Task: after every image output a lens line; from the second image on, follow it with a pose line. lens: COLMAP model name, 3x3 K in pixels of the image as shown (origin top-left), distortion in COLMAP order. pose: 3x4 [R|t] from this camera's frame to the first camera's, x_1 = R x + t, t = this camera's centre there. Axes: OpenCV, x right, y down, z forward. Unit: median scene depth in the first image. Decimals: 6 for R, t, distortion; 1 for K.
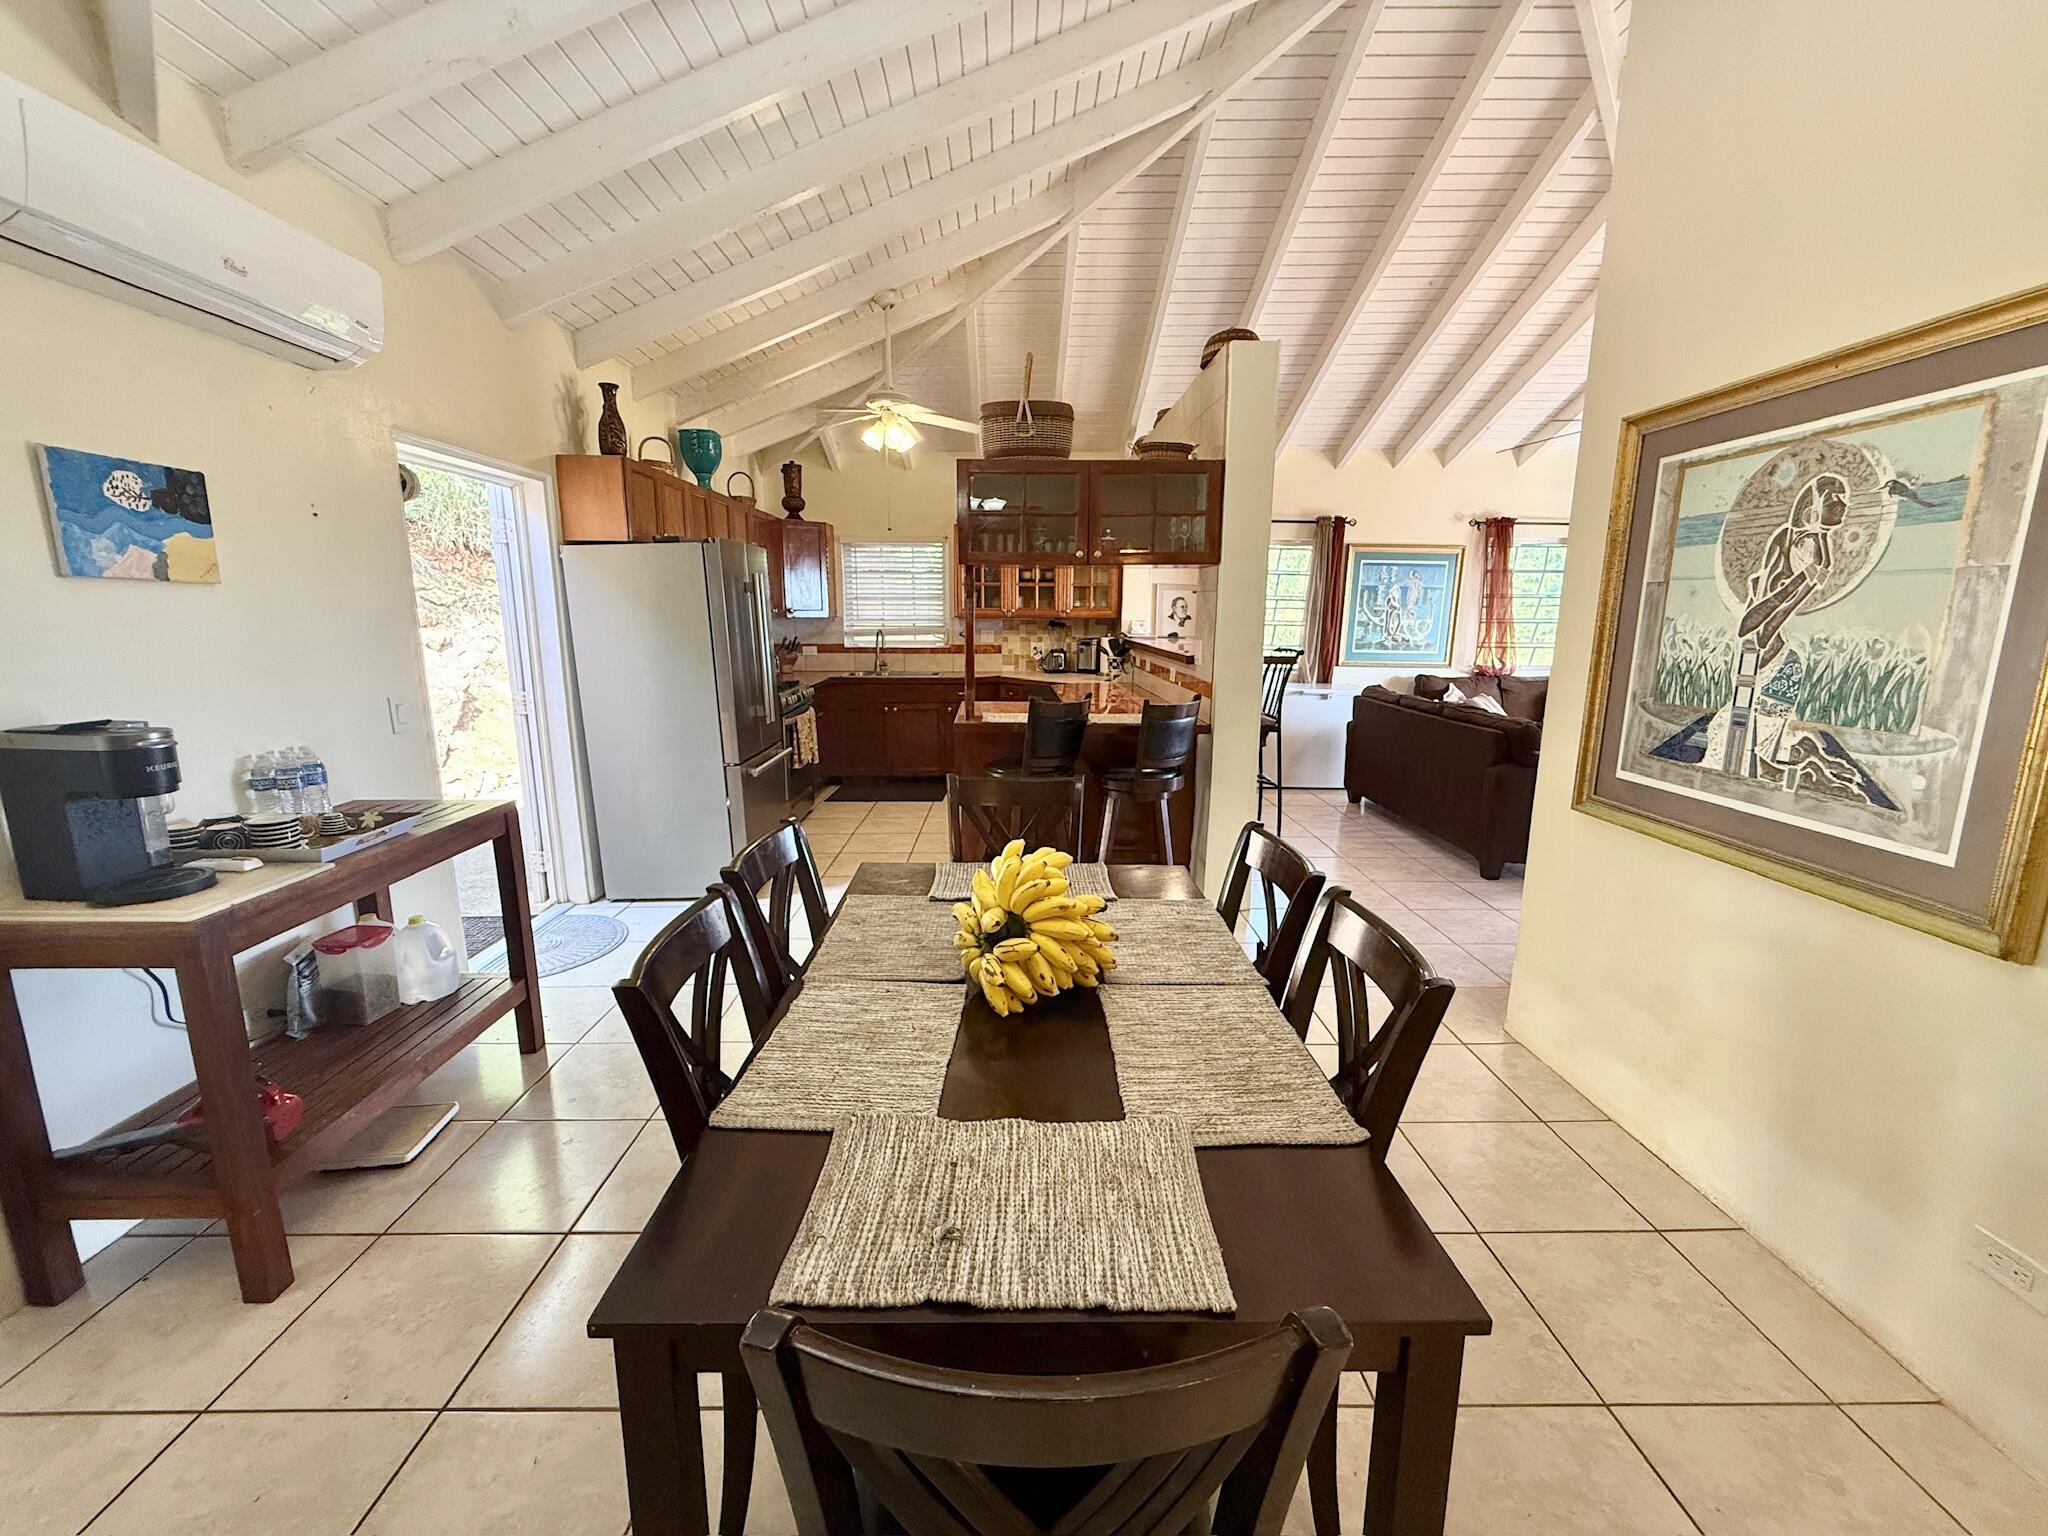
lens RADIAL K [[820.6, 0, 1024.0], [0, 820.6, 768.0], [0, 0, 1]] dist [0.000459, 0.000042]
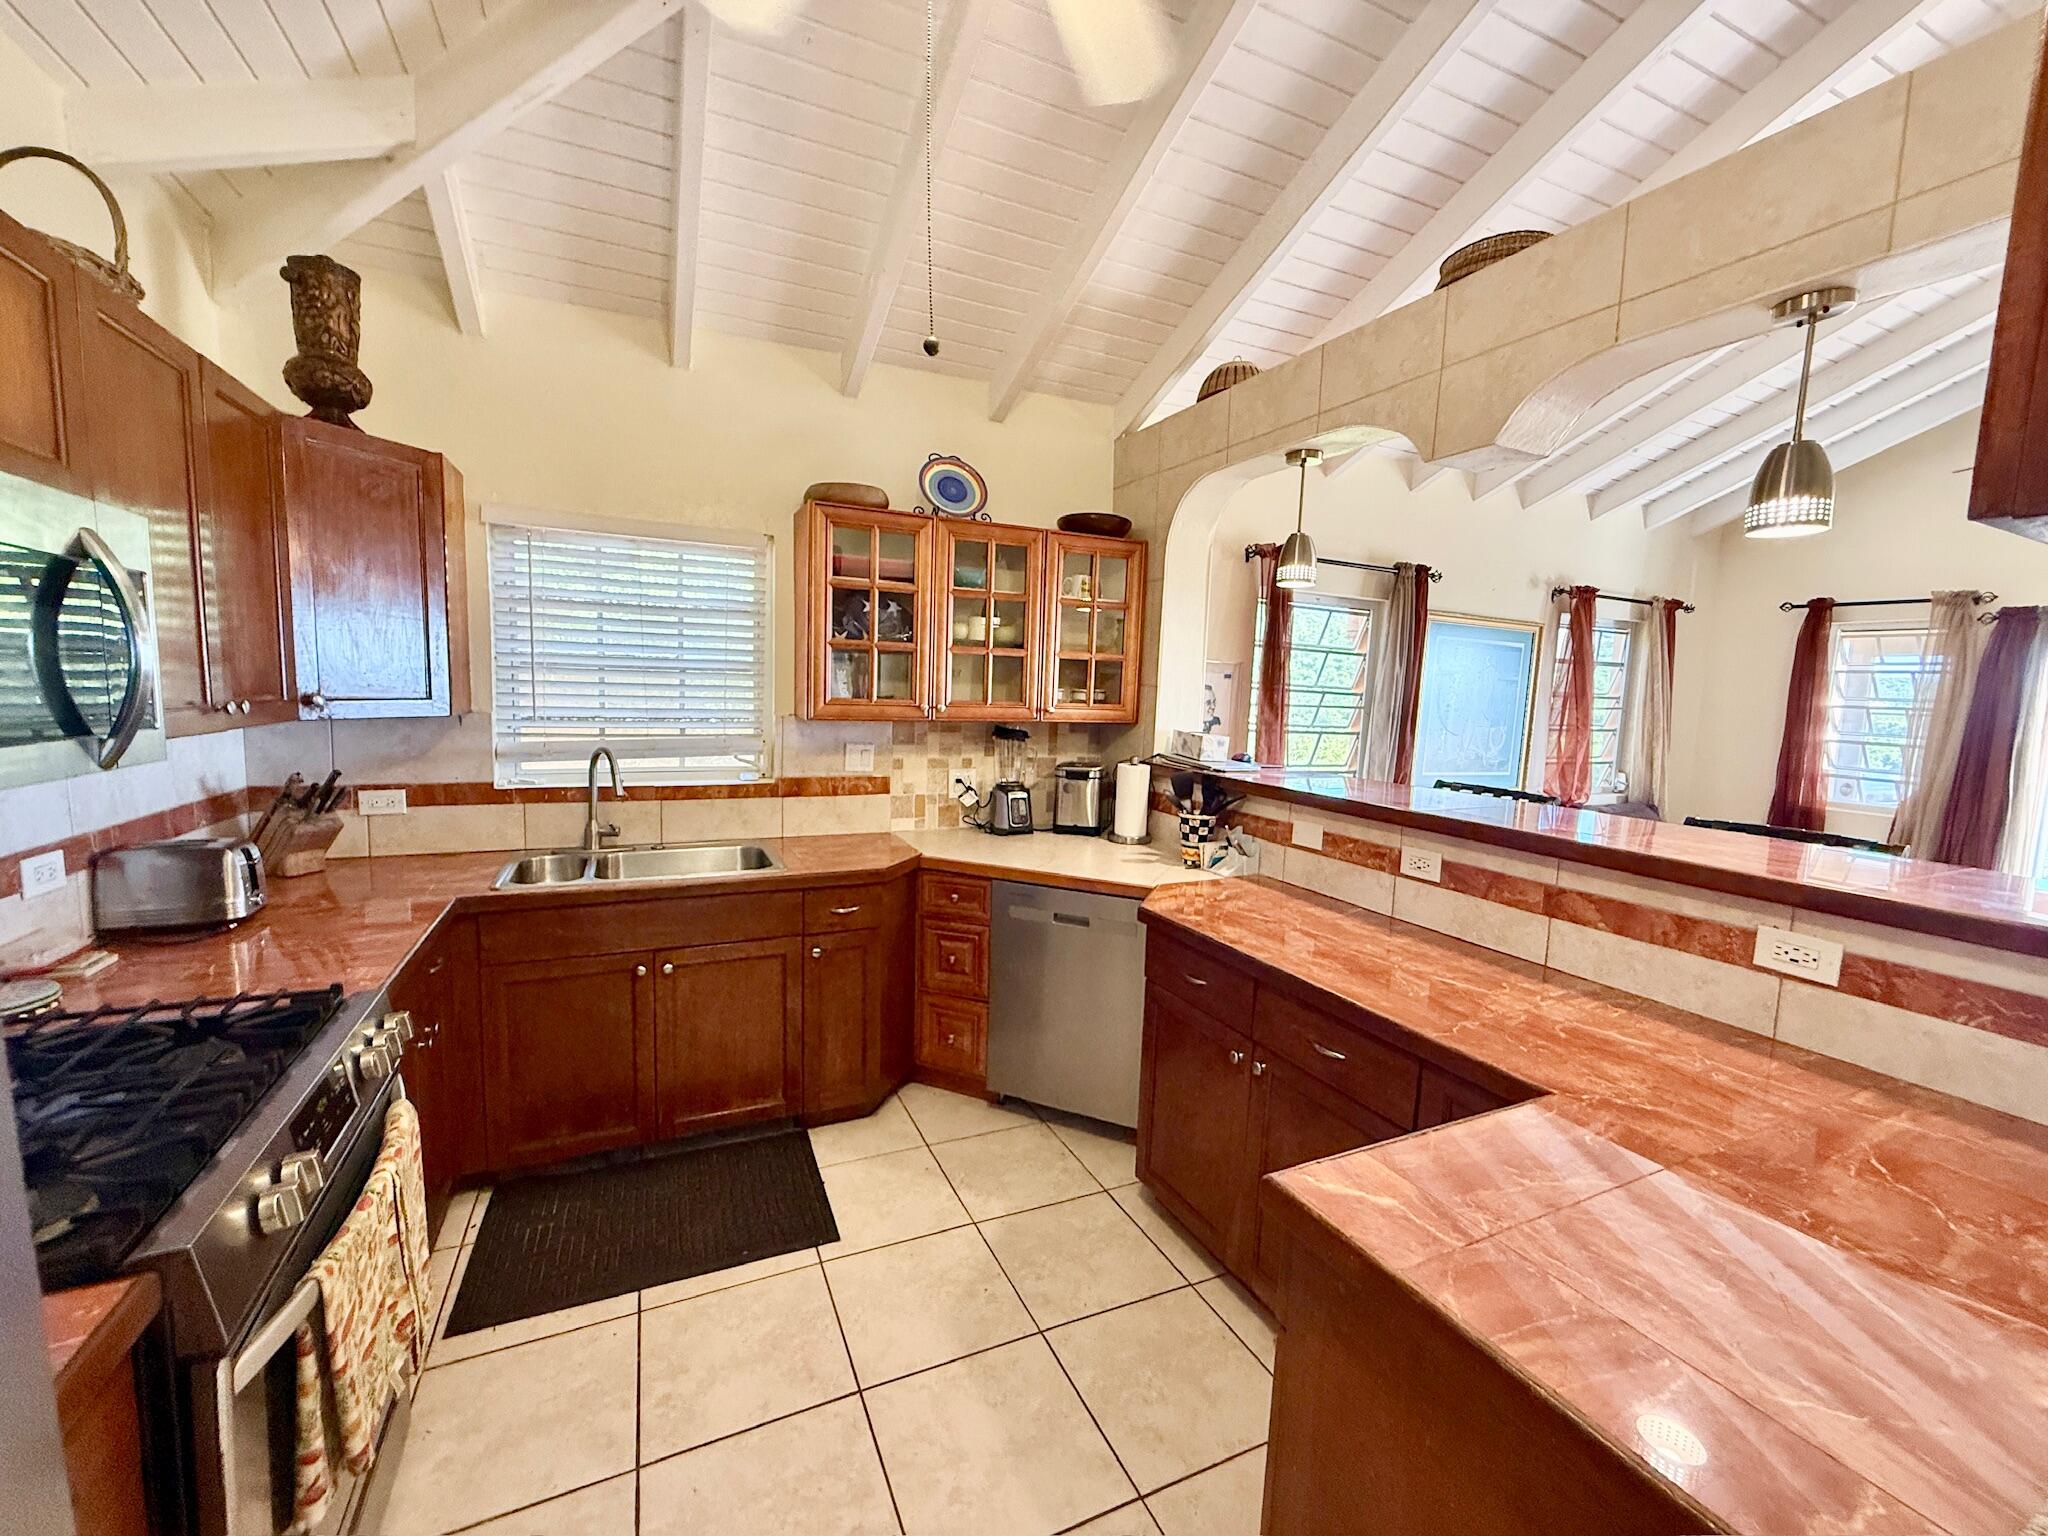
lens RADIAL K [[820.6, 0, 1024.0], [0, 820.6, 768.0], [0, 0, 1]] dist [0.000459, 0.000042]
pose [[0.915768, -0.013633, 0.401476, -0.145925], [0.045510, 0.996510, -0.069971, -0.119399], [-0.399121, 0.082348, 0.913193, 0.548814]]
